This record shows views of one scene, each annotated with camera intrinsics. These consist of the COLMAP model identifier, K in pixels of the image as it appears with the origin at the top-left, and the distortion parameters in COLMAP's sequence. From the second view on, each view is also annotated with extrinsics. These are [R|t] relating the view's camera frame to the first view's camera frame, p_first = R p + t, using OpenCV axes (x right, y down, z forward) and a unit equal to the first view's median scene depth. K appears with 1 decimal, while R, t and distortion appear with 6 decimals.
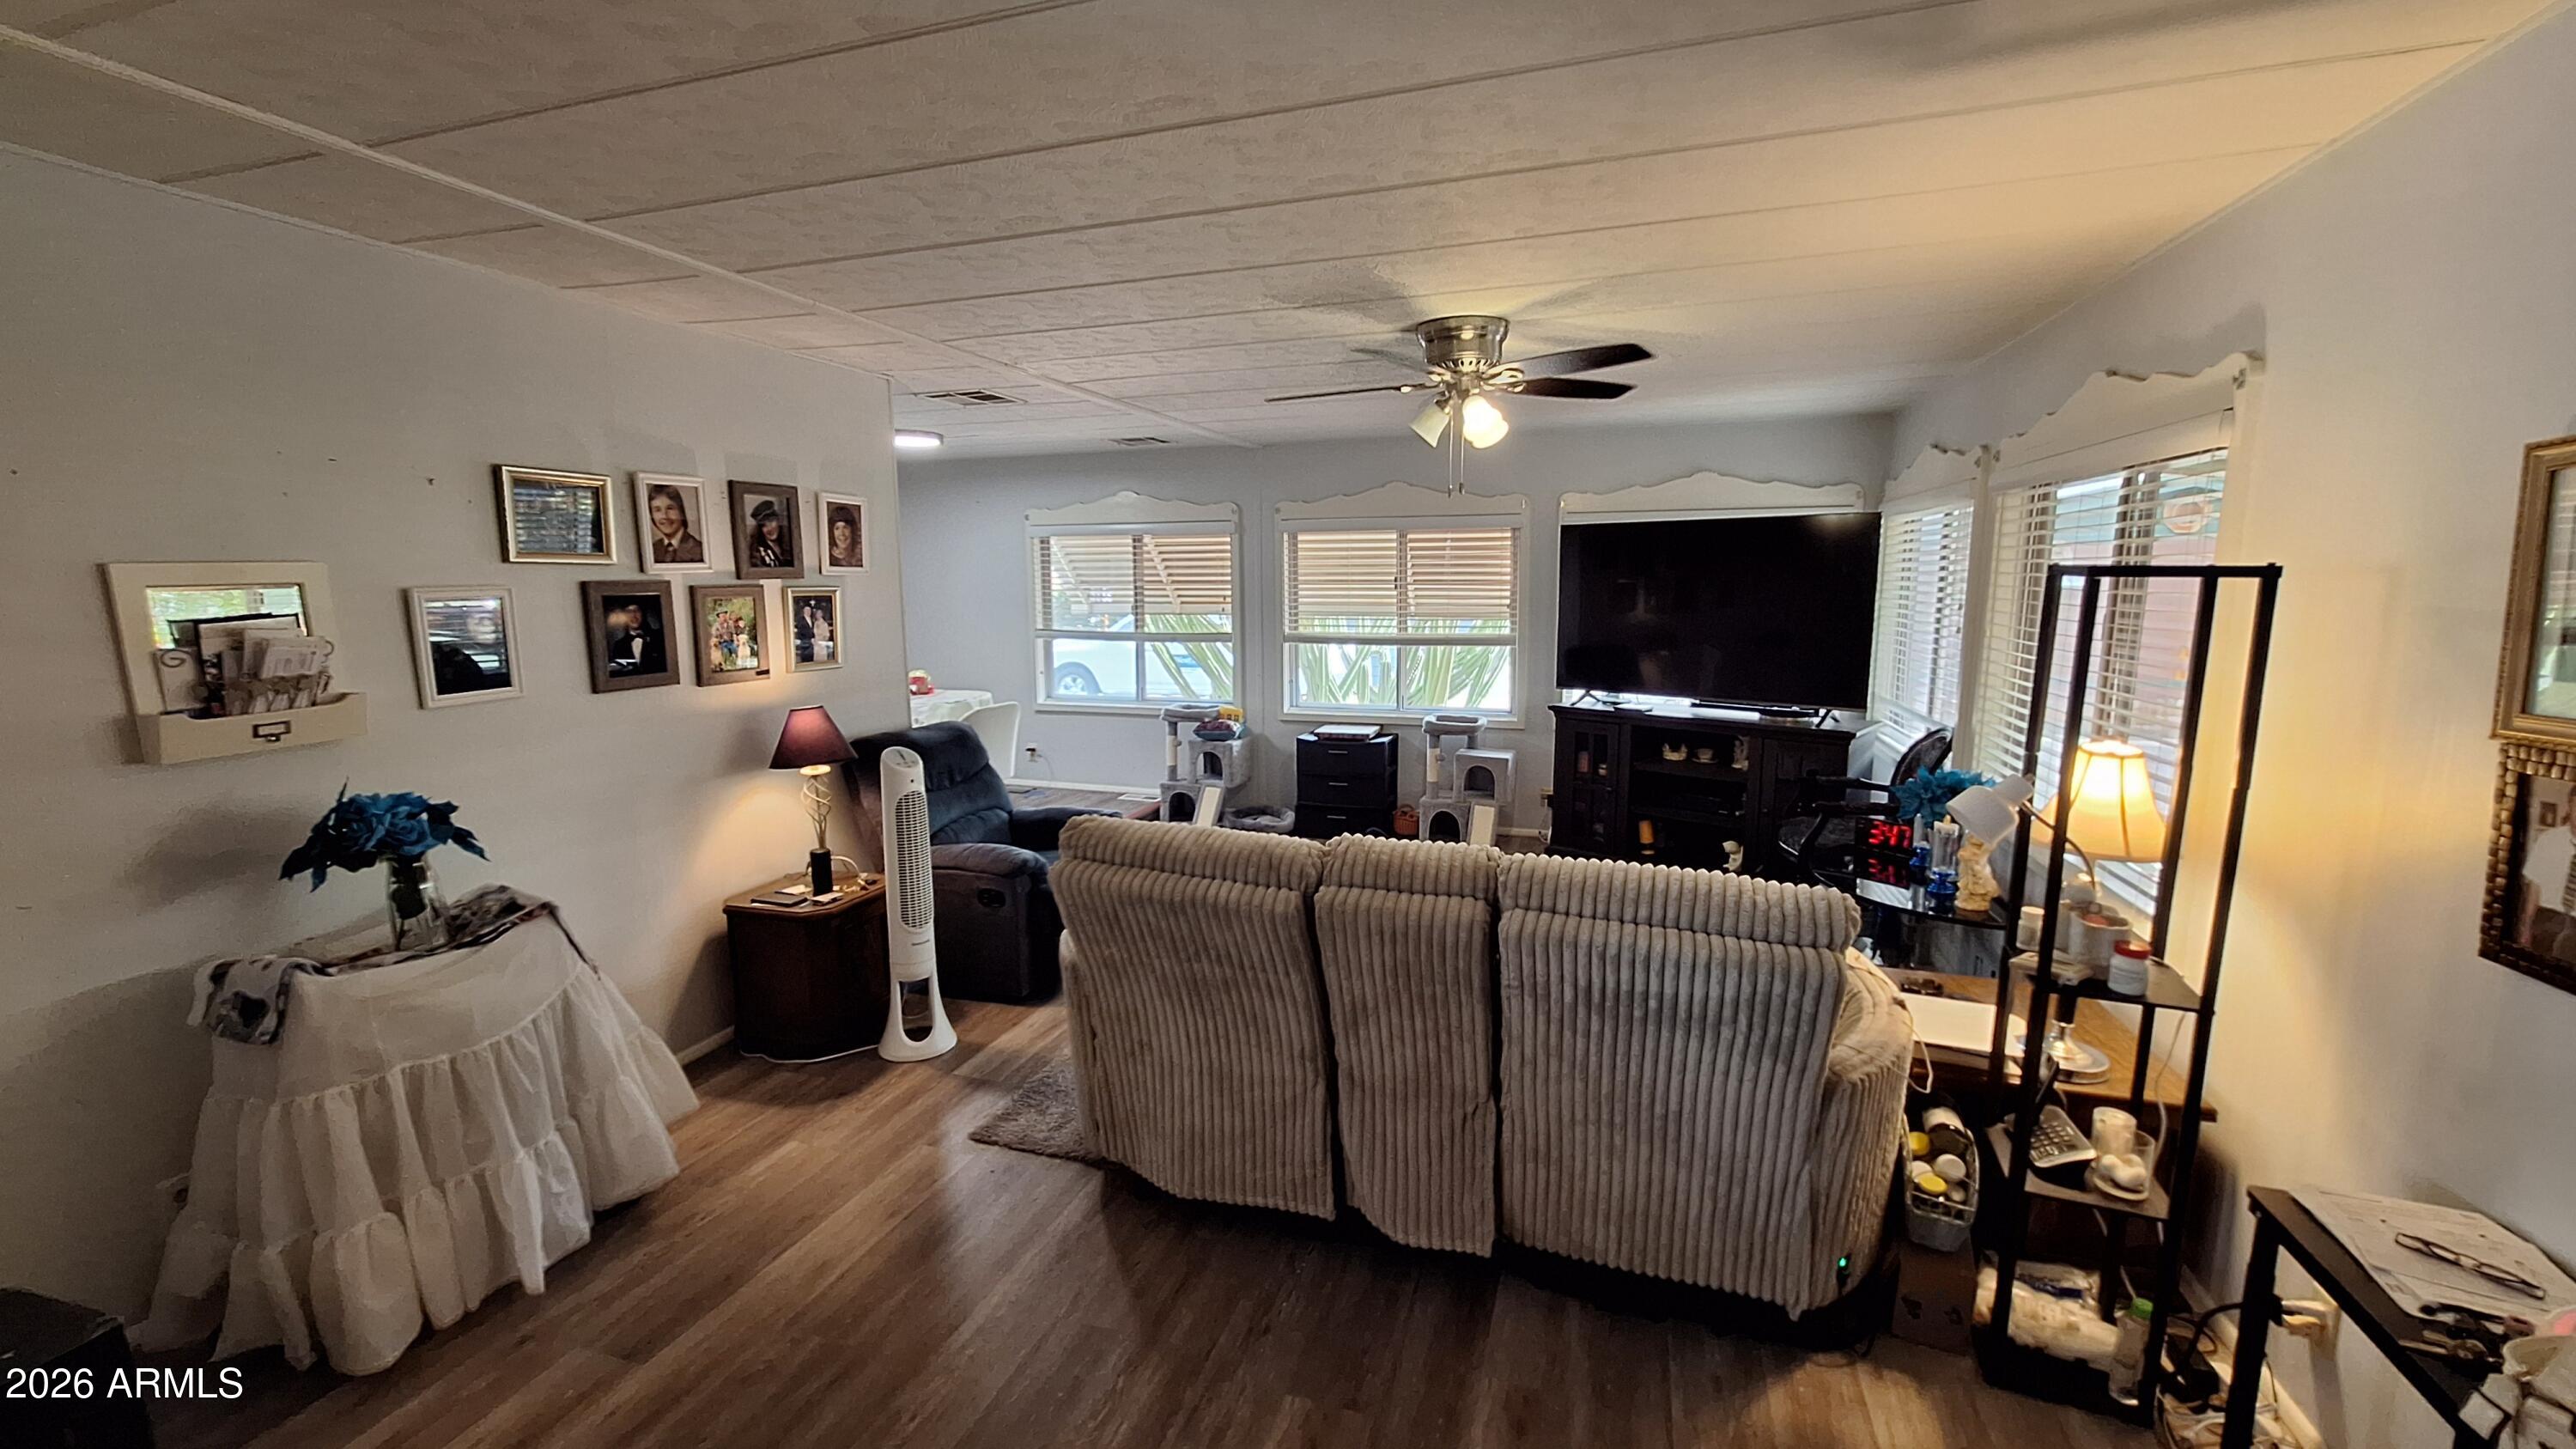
lens RADIAL K [[1013.8, 0, 1300.3], [0, 1013.8, 728.6], [0, 0, 1]] dist [-0.011585, 0.007162]
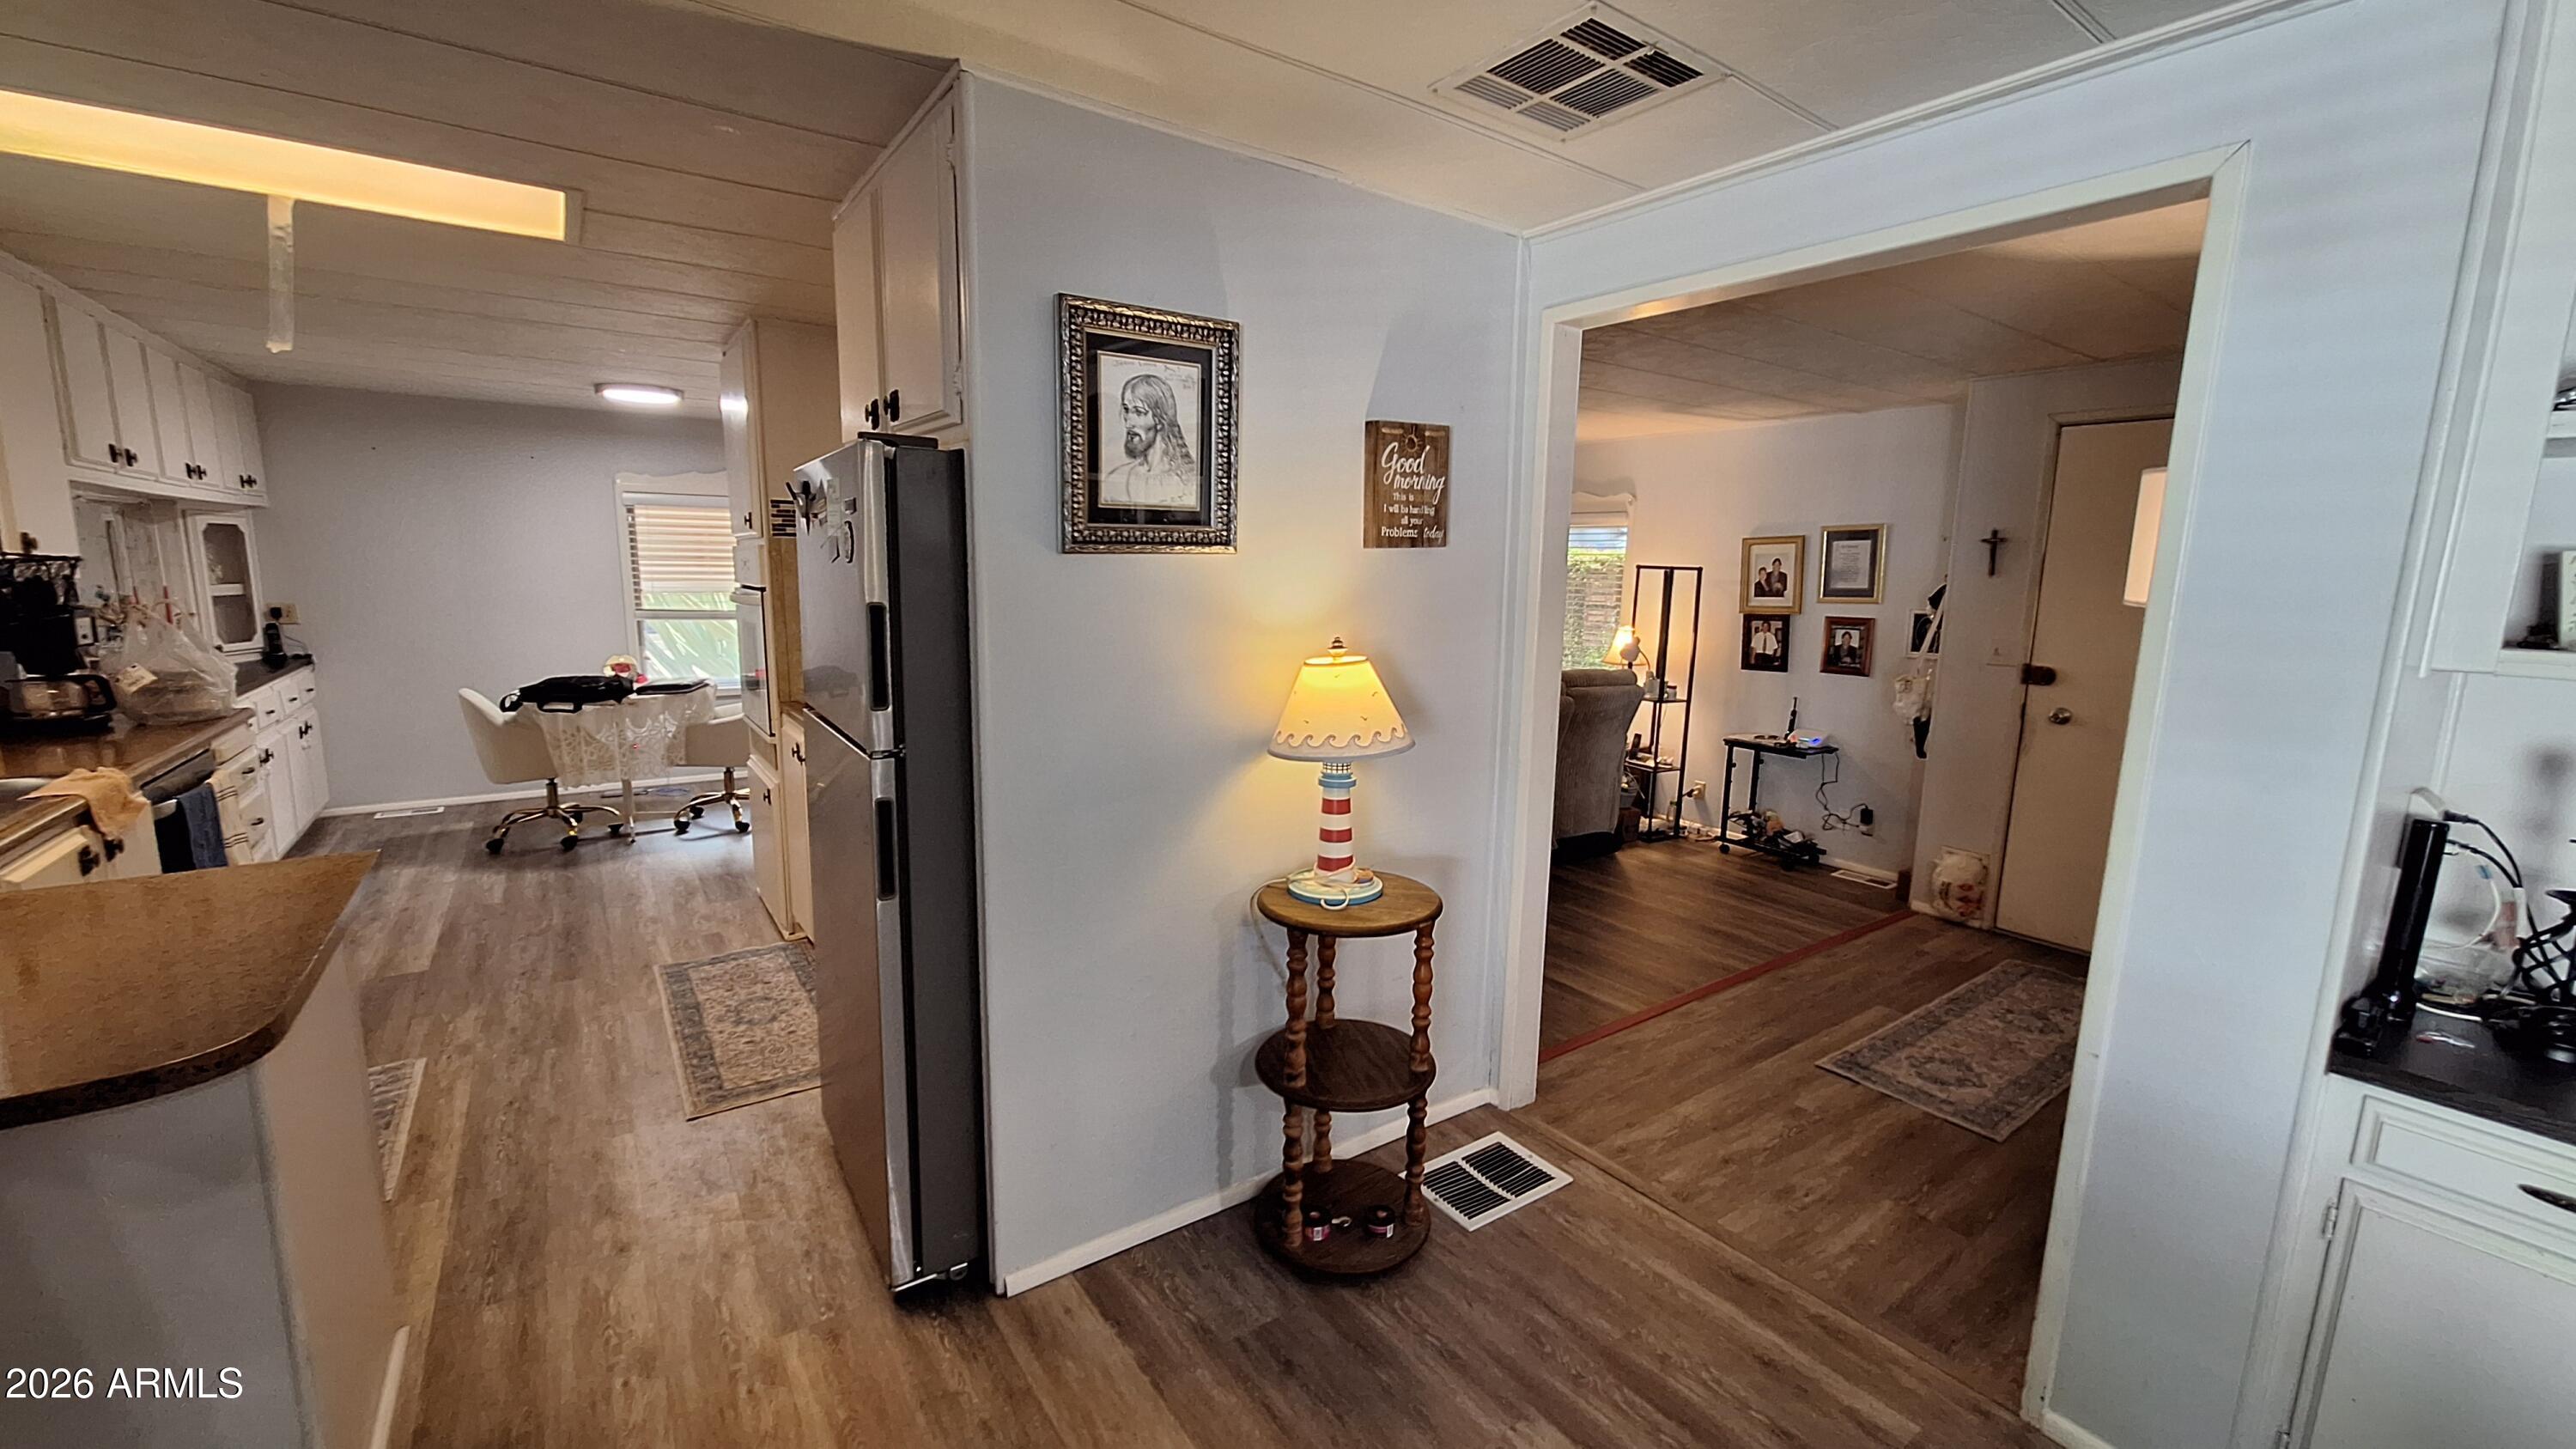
lens RADIAL K [[1012.9, 0, 1288.0], [0, 1012.9, 724.5], [0, 0, 1]] dist [-0.000014, 0.000254]
pose [[0.593357, -0.111335, 0.797203, -1.407303], [0.098867, 0.992970, 0.065088, 0.005086], [-0.798845, 0.040197, 0.600192, 0.030904]]
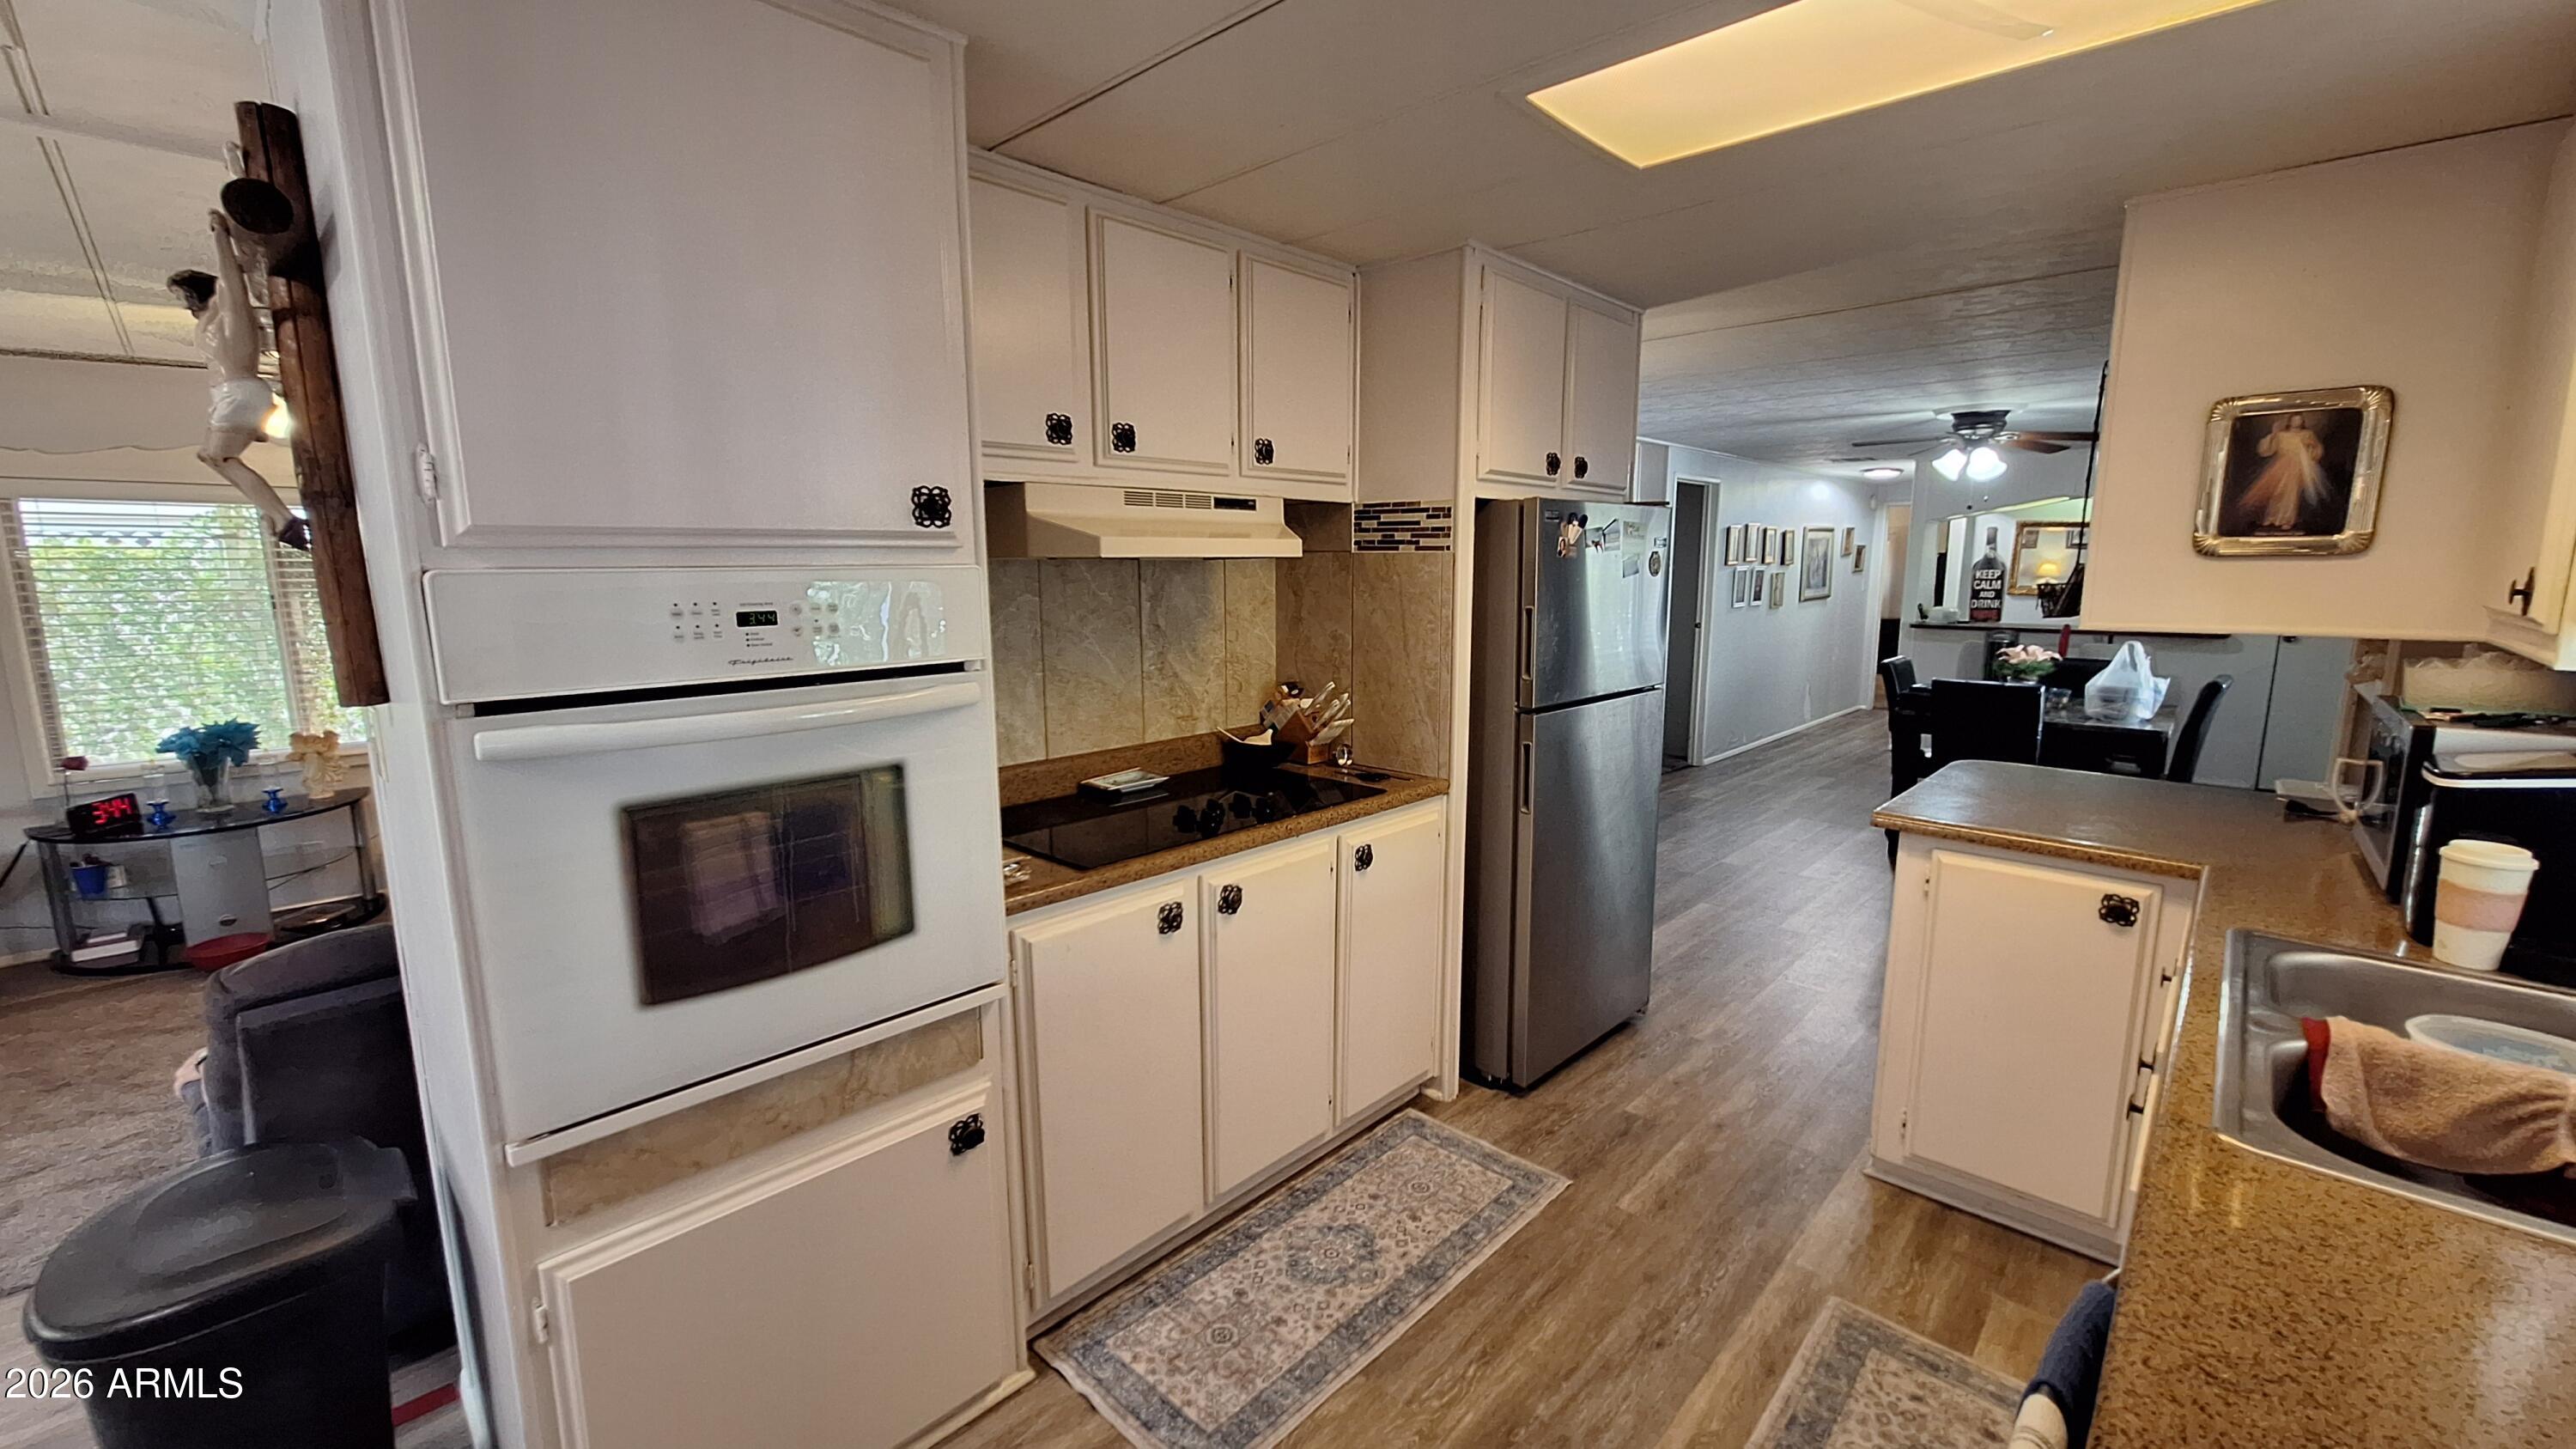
lens RADIAL K [[1013.8, 0, 1300.3], [0, 1013.8, 728.6], [0, 0, 1]] dist [-0.011585, 0.007162]
pose [[-0.905670, -0.063390, 0.419217, -1.187108], [0.069652, 0.953082, 0.294589, -0.243215], [-0.418223, 0.296000, -0.858763, 1.590077]]
